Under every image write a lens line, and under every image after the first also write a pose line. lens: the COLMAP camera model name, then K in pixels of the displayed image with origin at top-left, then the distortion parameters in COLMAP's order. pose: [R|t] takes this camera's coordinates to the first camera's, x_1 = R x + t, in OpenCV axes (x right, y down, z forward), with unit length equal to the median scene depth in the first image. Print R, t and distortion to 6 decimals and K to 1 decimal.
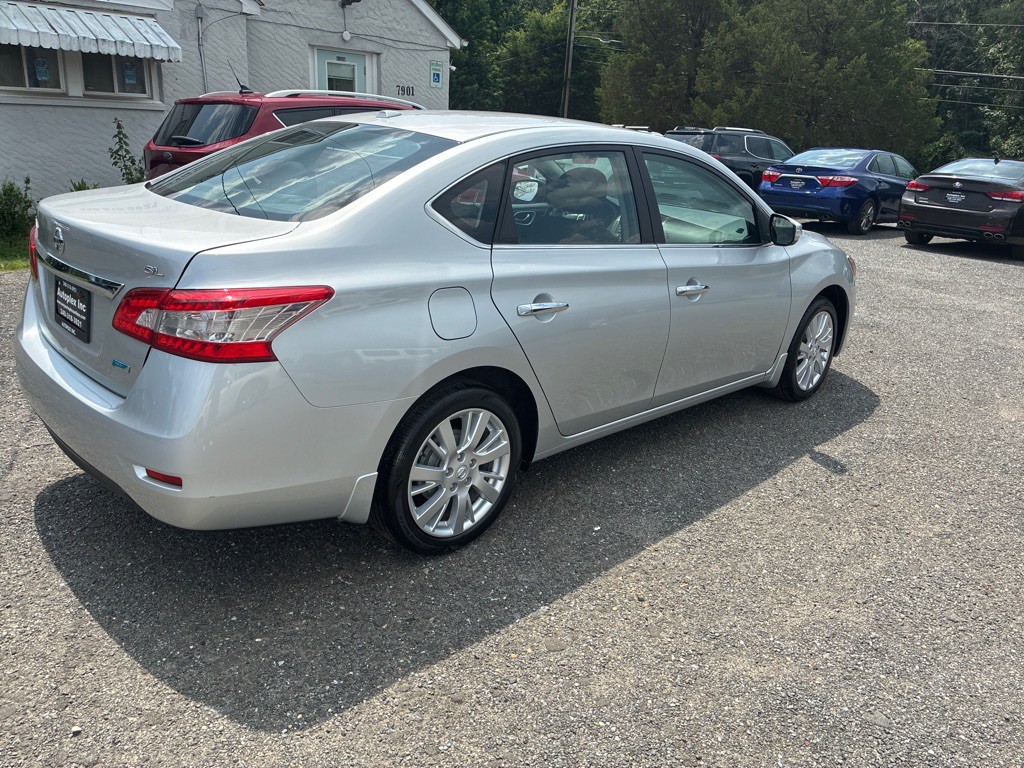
lens RADIAL K [[754.4, 0, 505.8], [0, 754.4, 381.1], [0, 0, 1]] dist [0.066752, -0.097573]
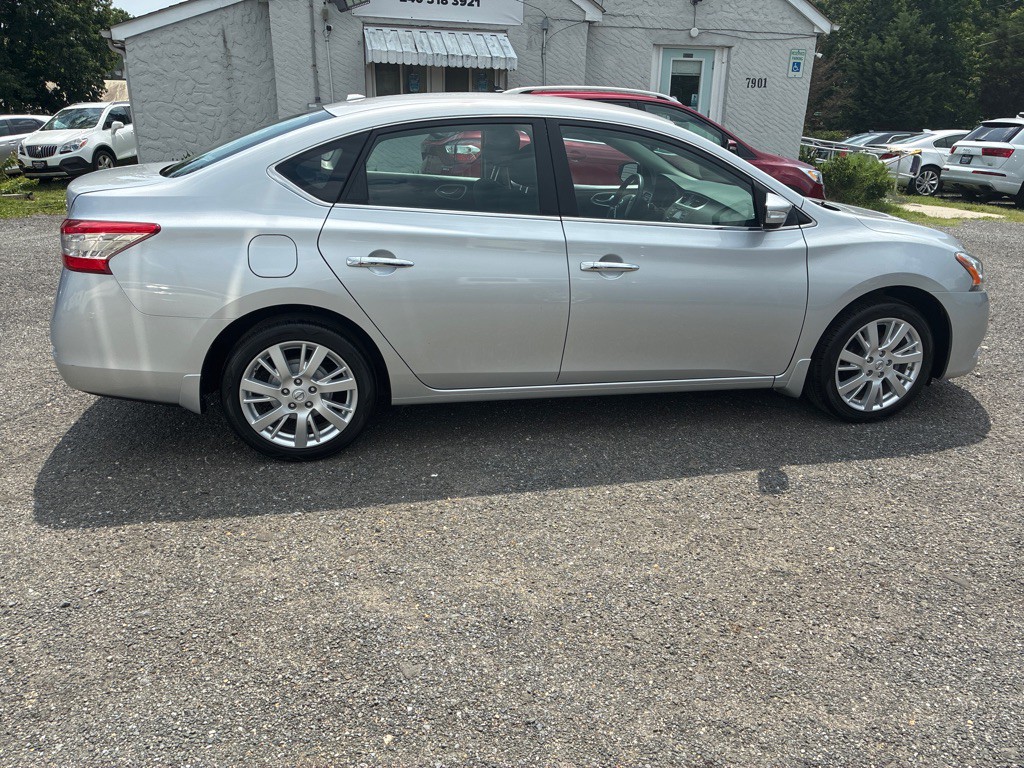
lens RADIAL K [[755.1, 0, 513.2], [0, 755.1, 373.6], [0, 0, 1]] dist [0.076138, -0.105355]
pose [[0.845513, 0.137367, -0.515983, 0.543362], [-0.143718, 0.989227, 0.027853, 0.004238], [0.514251, 0.050606, 0.856146, 0.096603]]
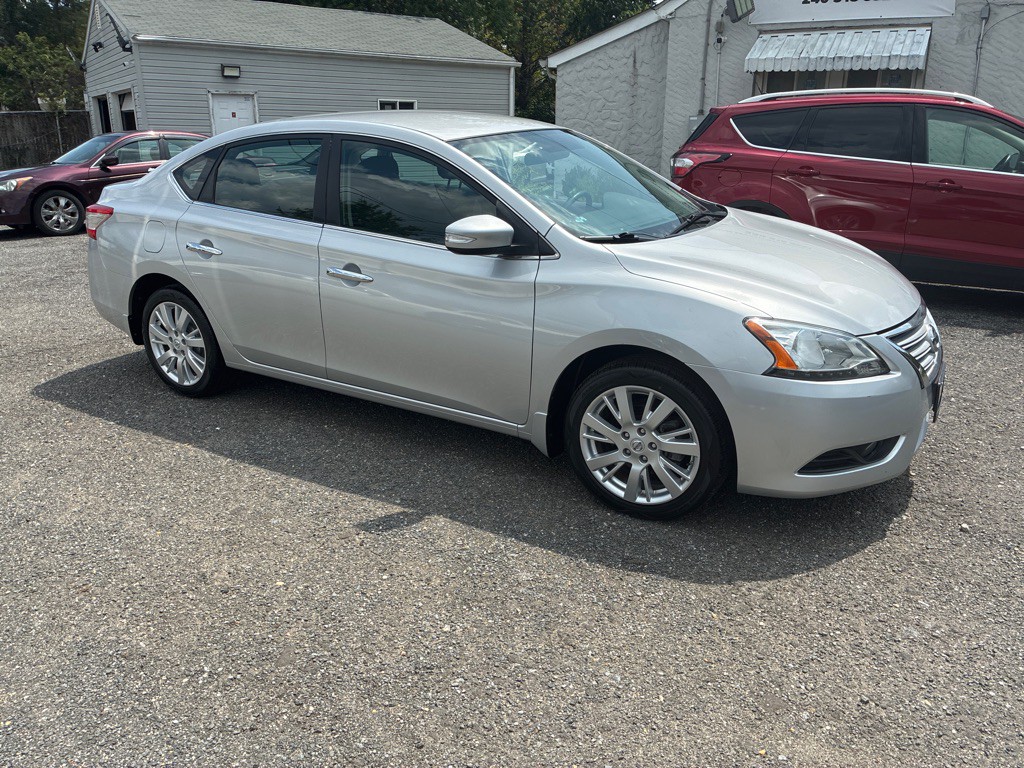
lens RADIAL K [[755.1, 0, 513.2], [0, 755.1, 373.6], [0, 0, 1]] dist [0.076138, -0.105355]
pose [[0.260420, 0.254144, -0.931446, 1.044605], [-0.288659, 0.941103, 0.176073, -0.194880], [0.921334, 0.223018, 0.318443, 0.747193]]
